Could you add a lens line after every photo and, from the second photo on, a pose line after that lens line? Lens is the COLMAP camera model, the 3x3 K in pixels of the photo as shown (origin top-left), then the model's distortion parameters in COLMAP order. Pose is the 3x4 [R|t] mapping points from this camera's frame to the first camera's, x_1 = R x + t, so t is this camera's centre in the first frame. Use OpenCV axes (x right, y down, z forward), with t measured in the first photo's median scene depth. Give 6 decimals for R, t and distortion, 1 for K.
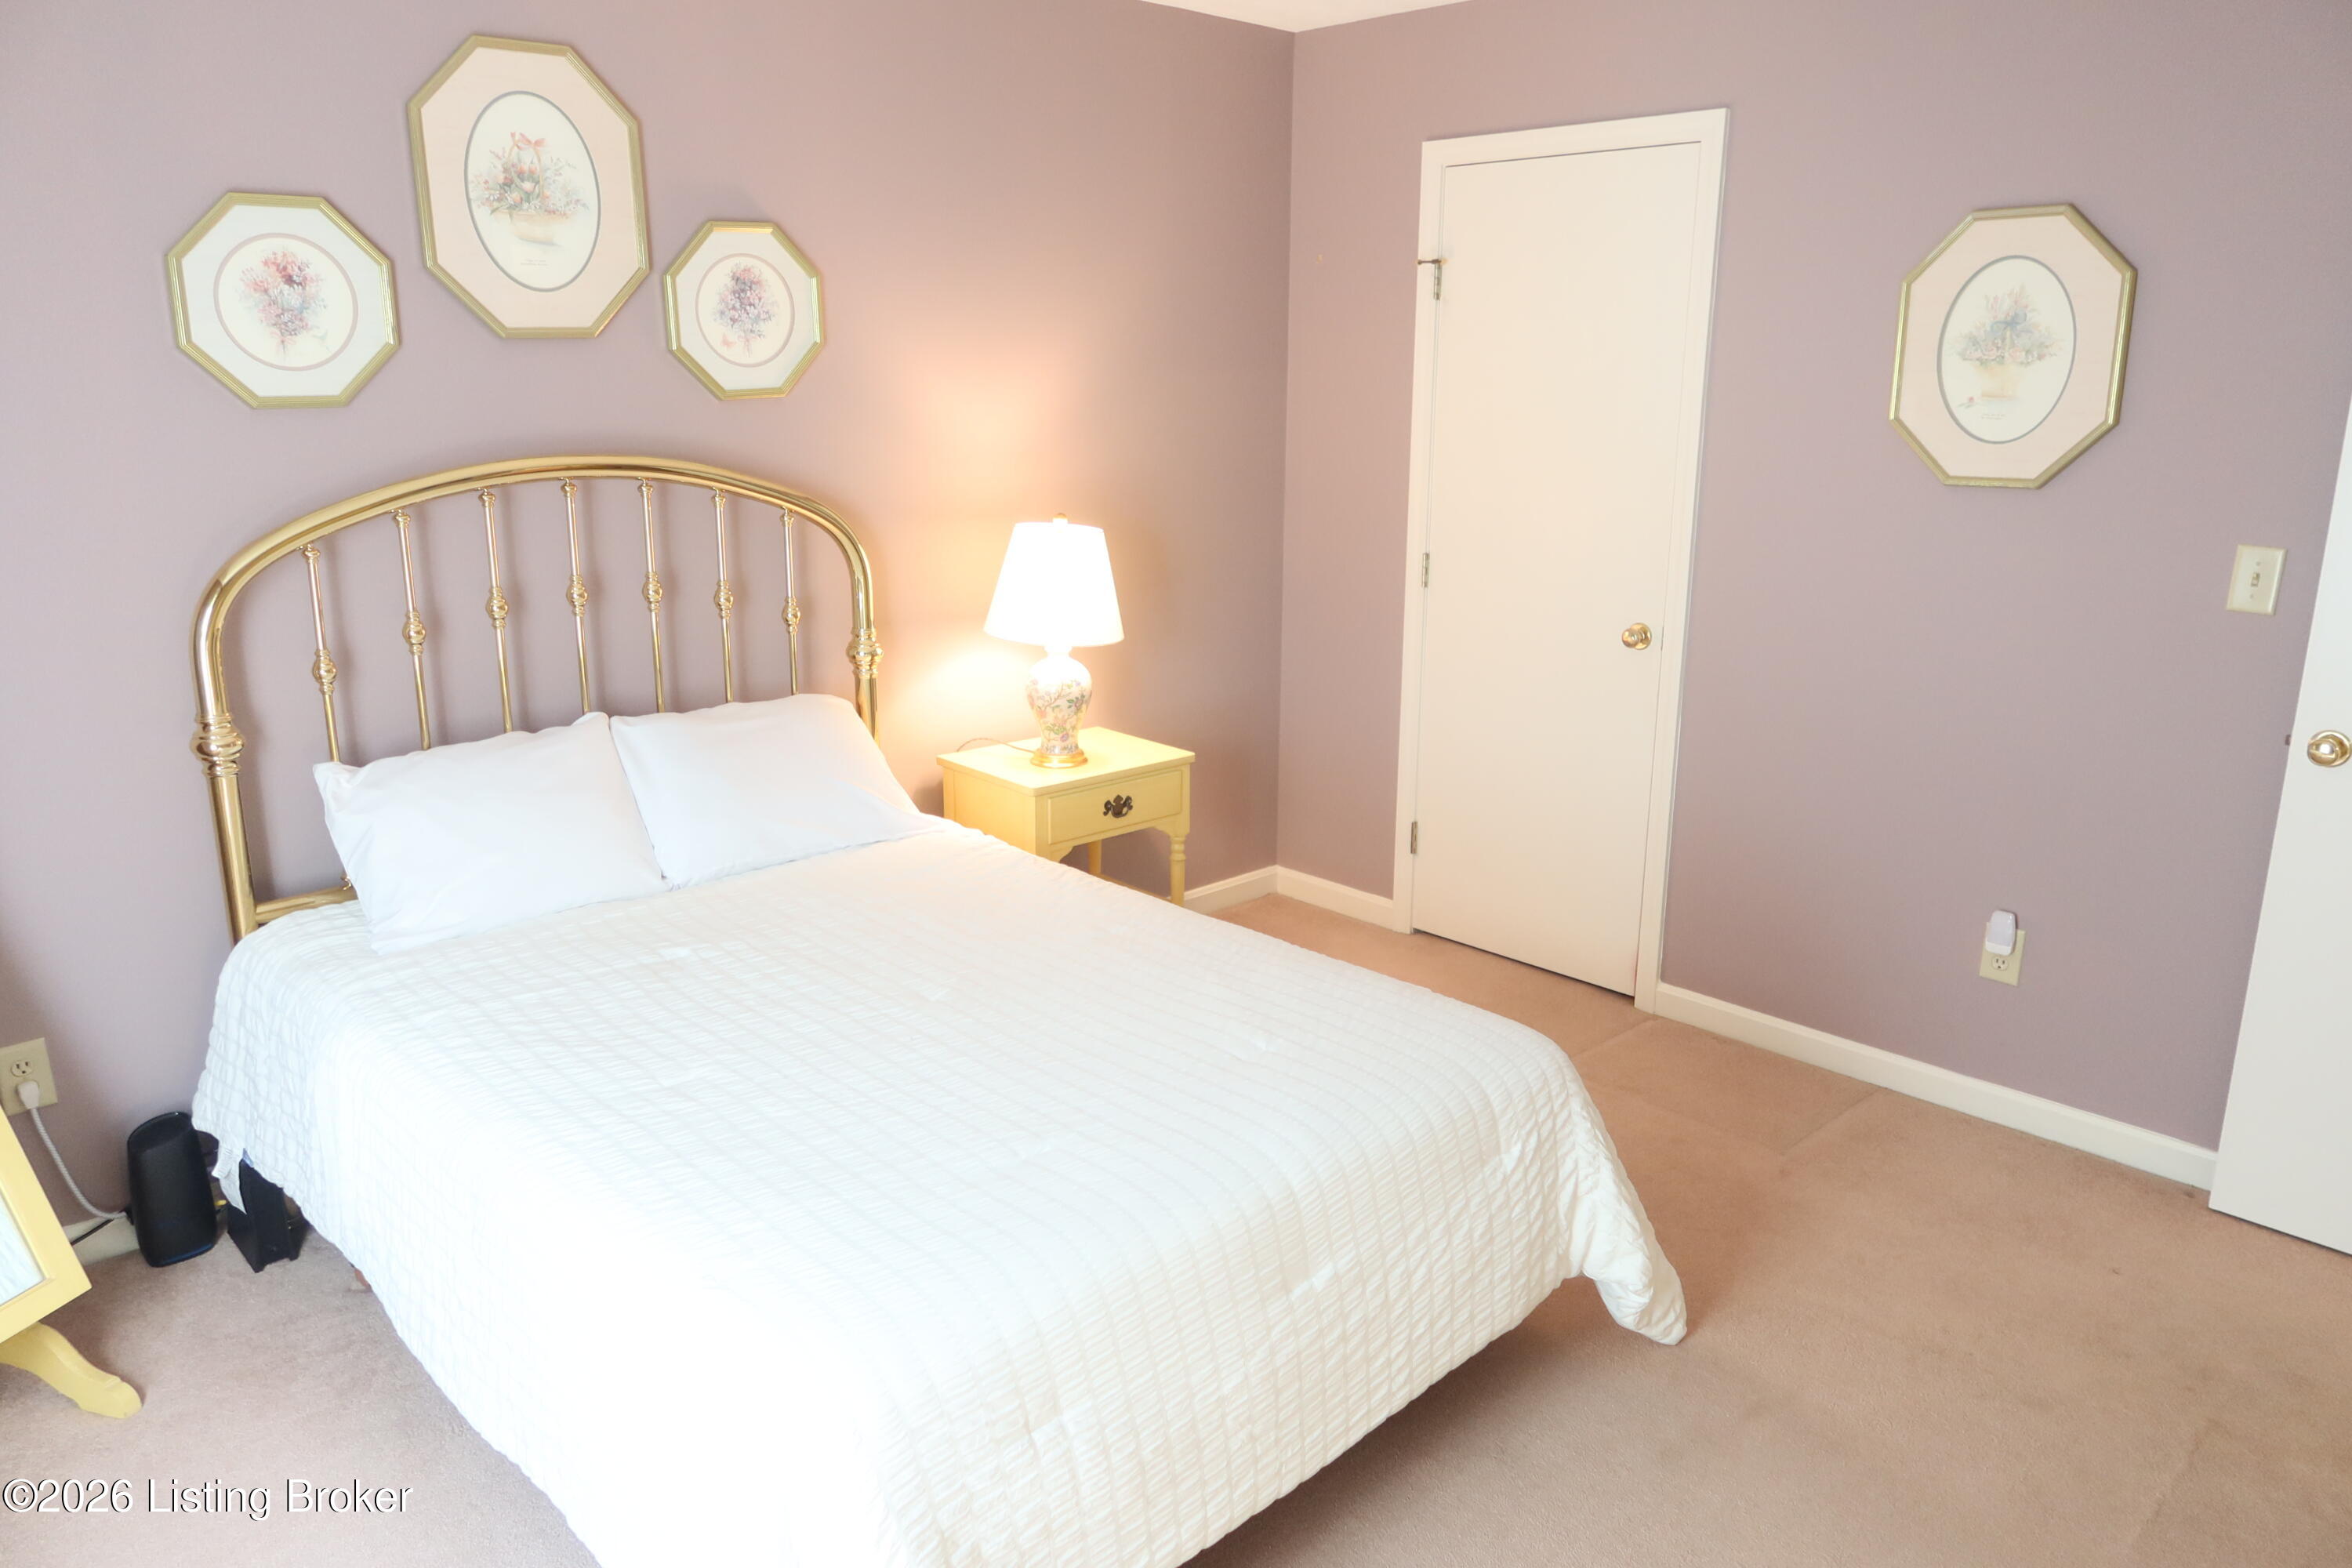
lens RADIAL K [[1625.2, 0, 1165.9], [0, 1625.2, 767.2], [0, 0, 1]] dist [-0.024596, 0.007017]
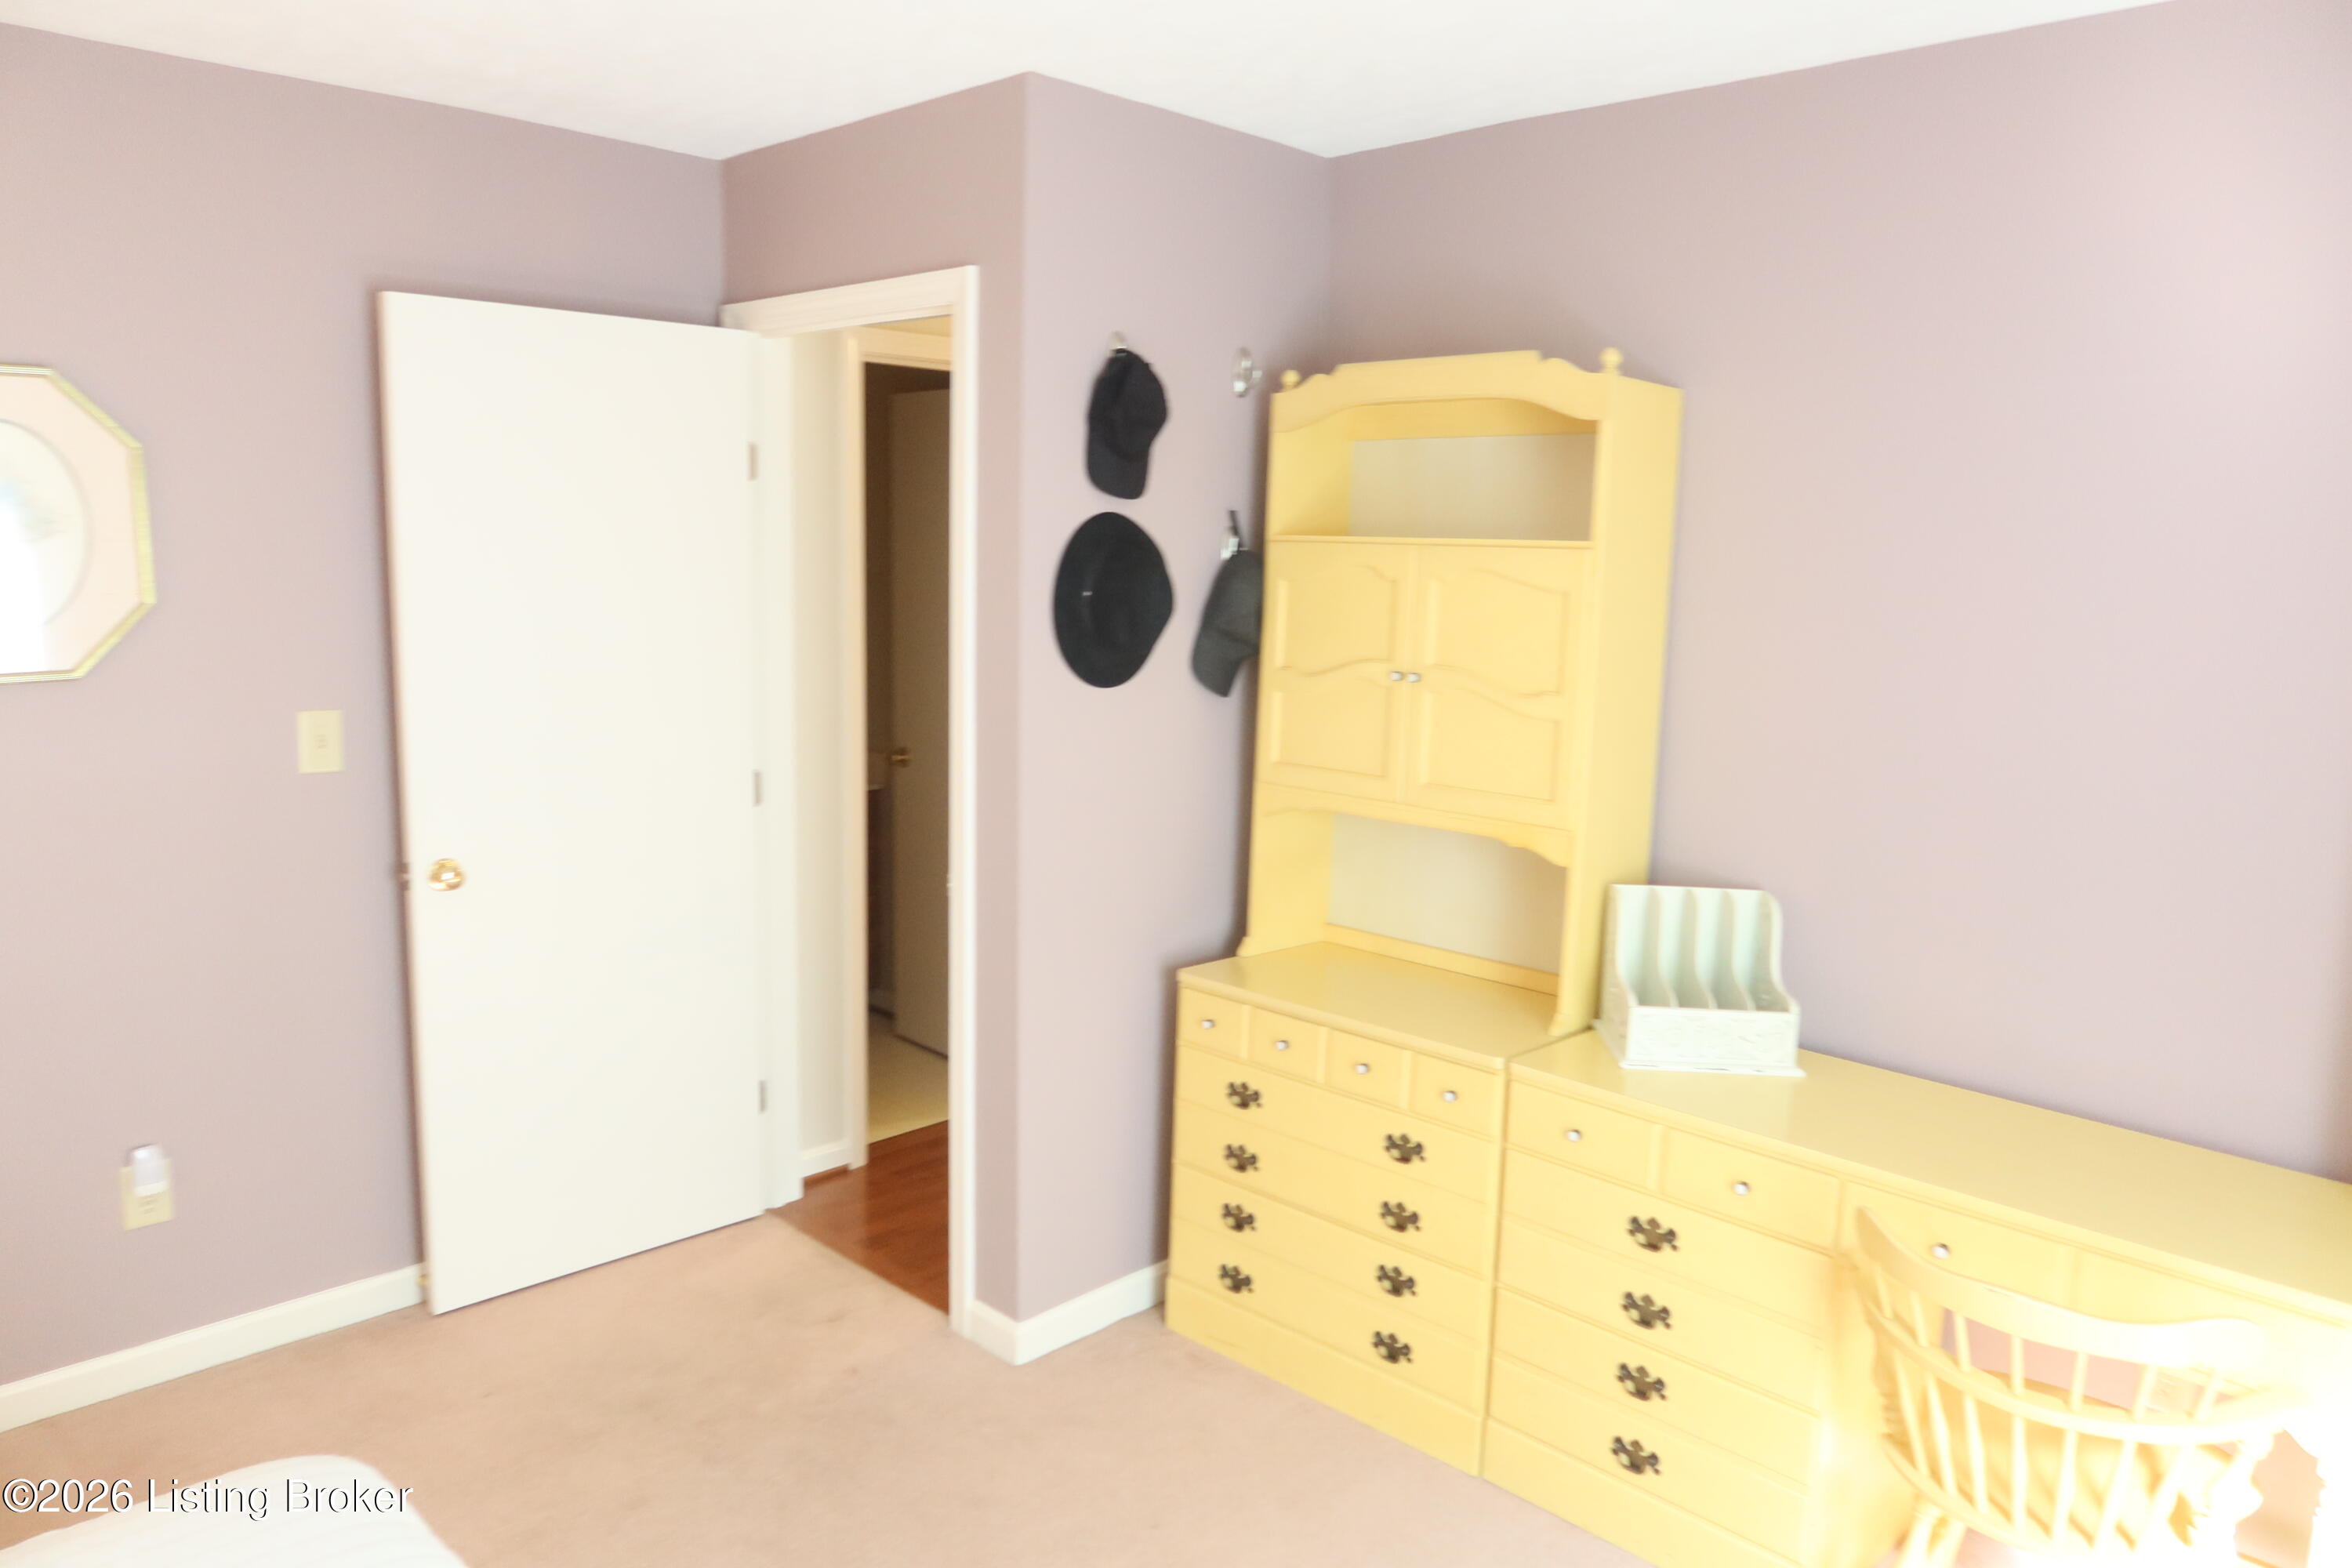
lens RADIAL K [[1625.2, 0, 1165.9], [0, 1625.2, 767.2], [0, 0, 1]] dist [-0.024596, 0.007017]
pose [[-0.031699, -0.141081, 0.989490, -0.379654], [0.224341, 0.963724, 0.144594, -0.124552], [-0.973995, 0.226567, 0.001101, 0.443703]]
